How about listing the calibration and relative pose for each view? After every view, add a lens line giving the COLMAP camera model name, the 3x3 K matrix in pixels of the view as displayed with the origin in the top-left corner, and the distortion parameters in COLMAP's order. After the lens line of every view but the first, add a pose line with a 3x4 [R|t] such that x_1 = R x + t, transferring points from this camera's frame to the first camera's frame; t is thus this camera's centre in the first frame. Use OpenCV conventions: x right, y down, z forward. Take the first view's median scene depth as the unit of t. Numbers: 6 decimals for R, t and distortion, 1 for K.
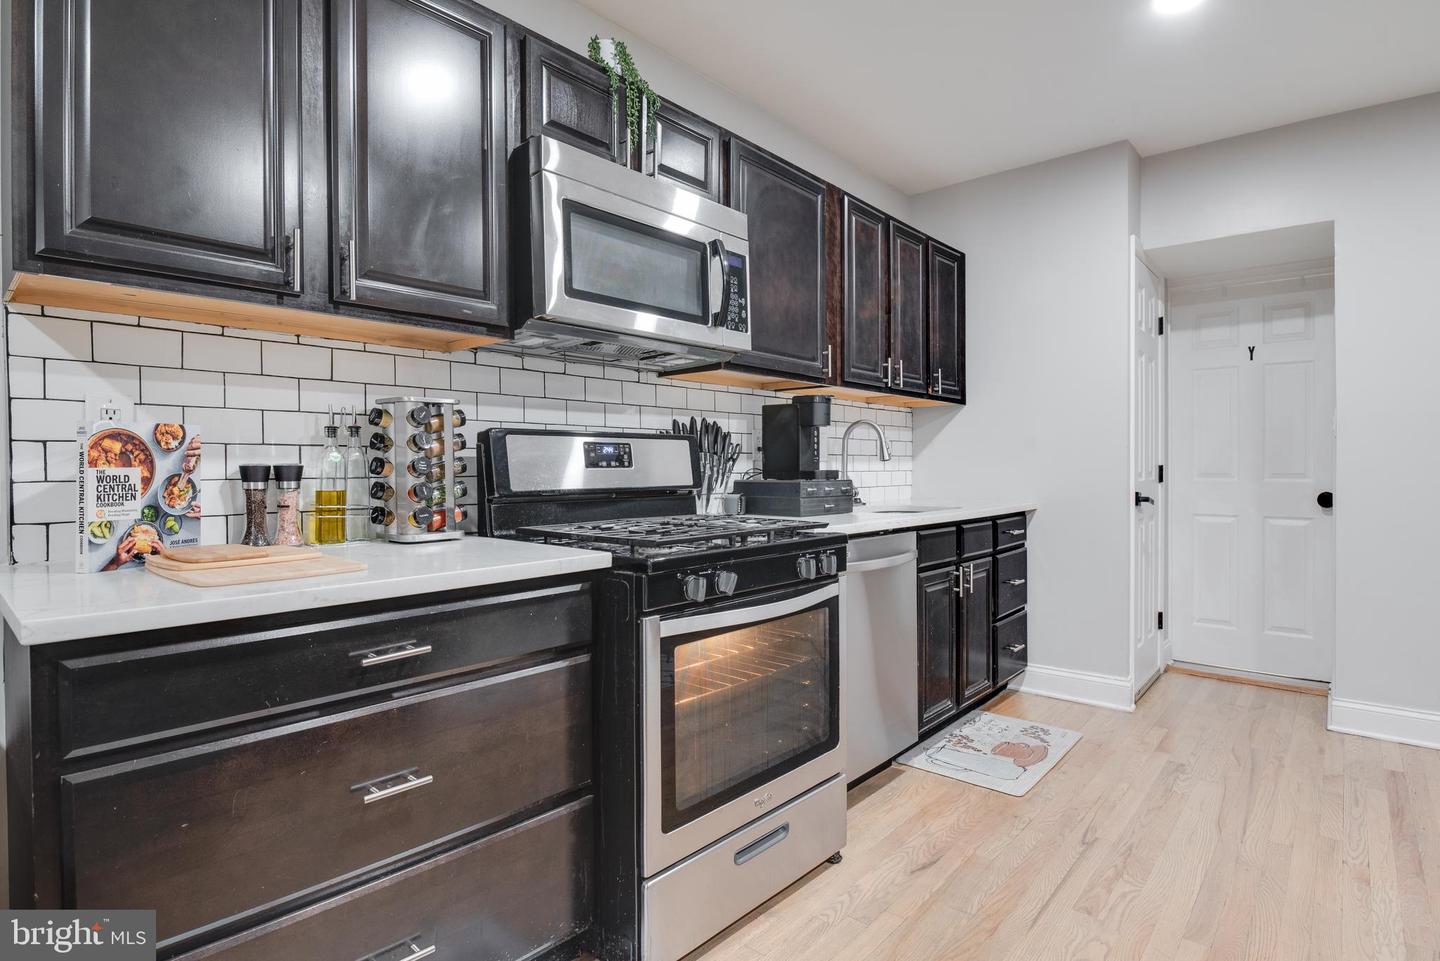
lens RADIAL K [[771.0, 0, 692.2], [0, 771.0, 497.5], [0, 0, 1]] dist [0.003068, -0.000069]
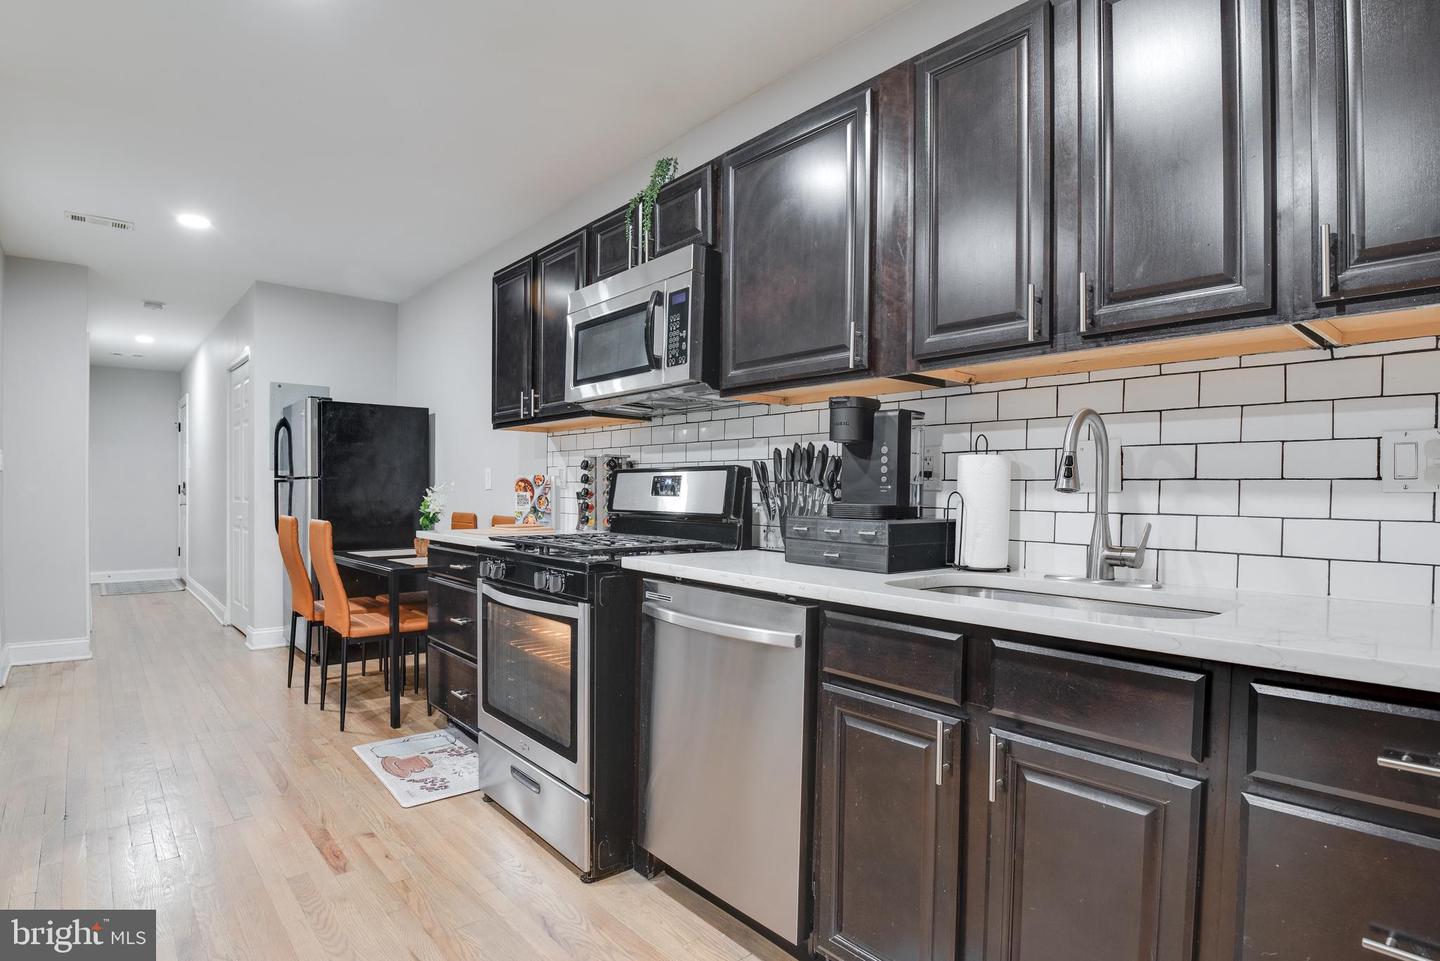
lens RADIAL K [[771.0, 0, 692.2], [0, 771.0, 497.5], [0, 0, 1]] dist [0.003068, -0.000069]
pose [[-0.160105, 0.009323, -0.987056, 1.373394], [-0.046631, 0.998768, 0.016997, -0.069877], [0.985998, 0.048749, -0.159473, 1.510065]]
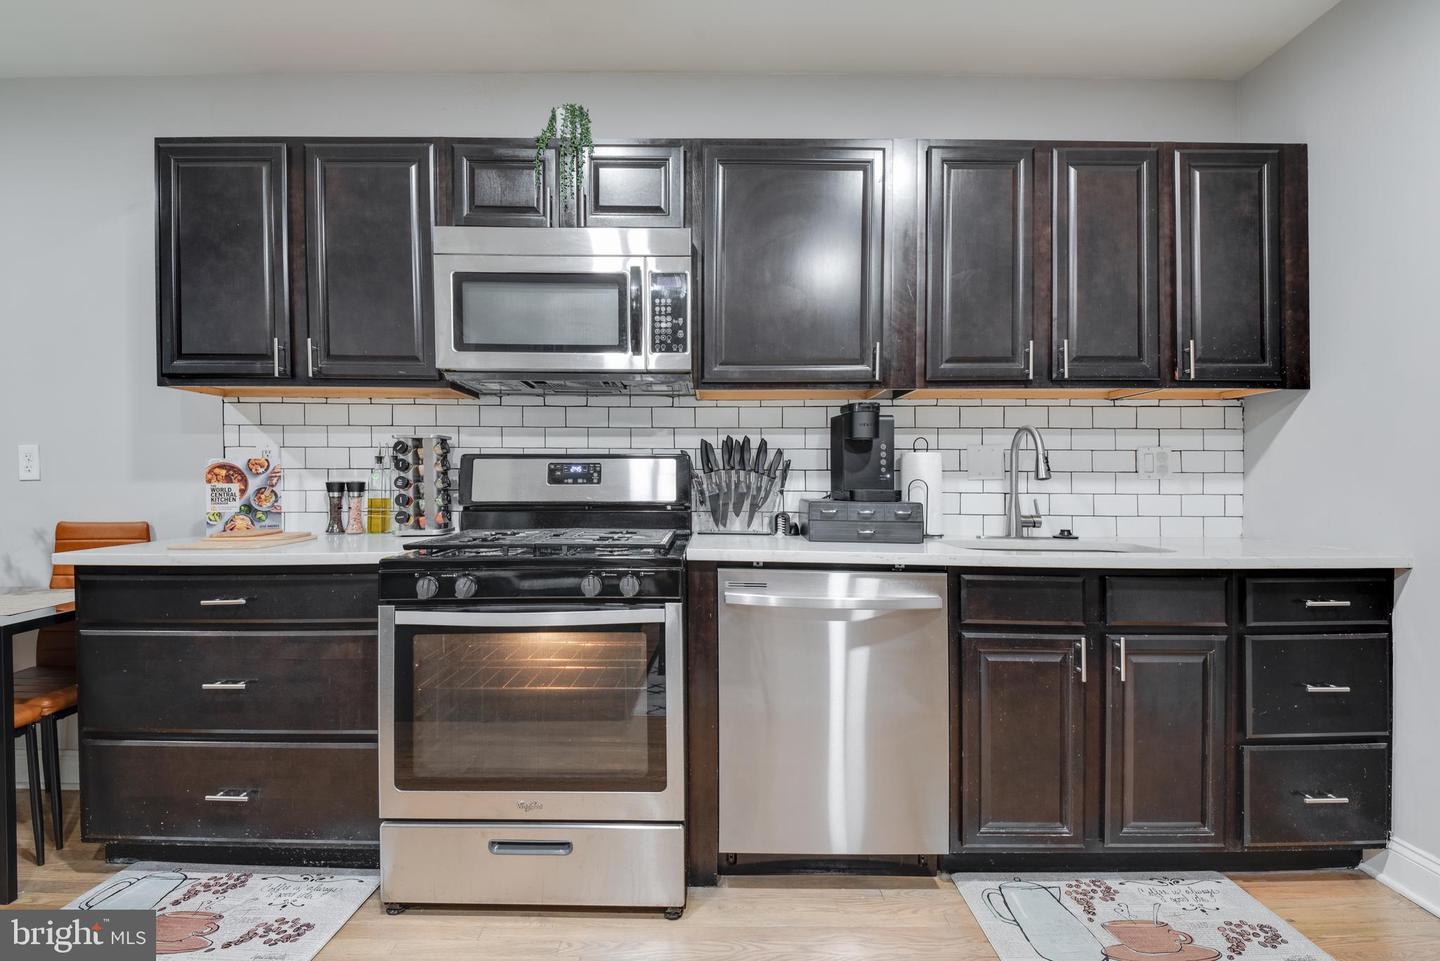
lens RADIAL K [[759.3, 0, 720.0], [0, 759.3, 480.5], [0, 0, 1]] dist [0.004376, -0.000560]
pose [[0.664215, 0.003289, -0.747535, 1.056970], [-0.032710, 0.999160, -0.024668, -0.029835], [0.746826, 0.040837, 0.663764, 0.505732]]
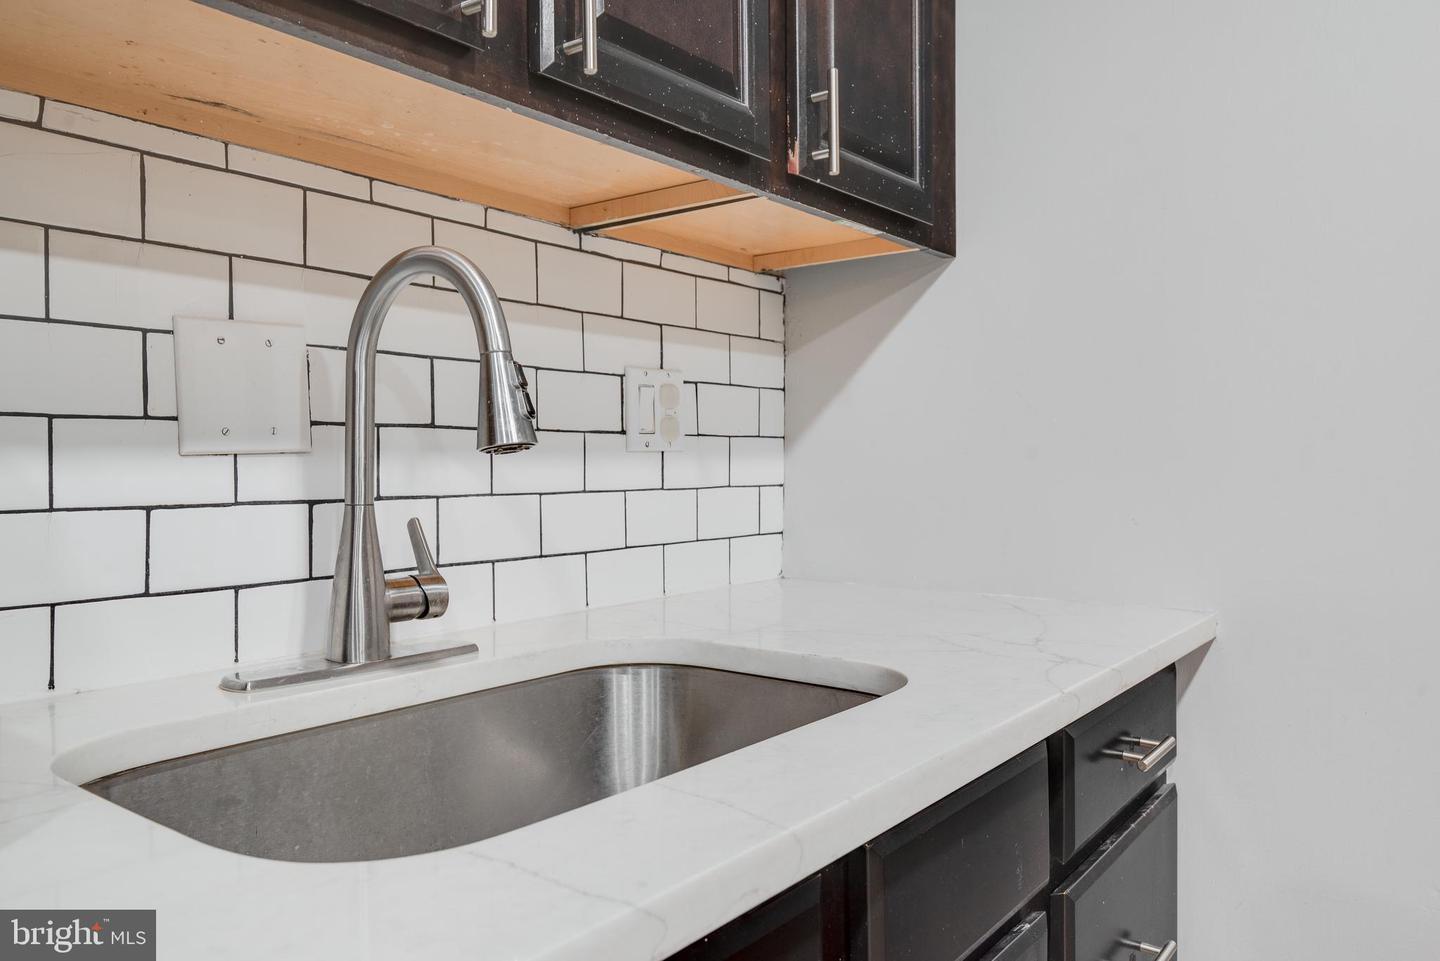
lens RADIAL K [[1041.9, 0, 720.0], [0, 1041.9, 480.5], [0, 0, 1]] dist [0.000597, -0.000650]
pose [[0.997910, -0.001171, 0.064607, 0.513333], [0.002273, 0.999853, -0.016977, -0.060102], [-0.064578, 0.017088, 0.997766, 1.311543]]
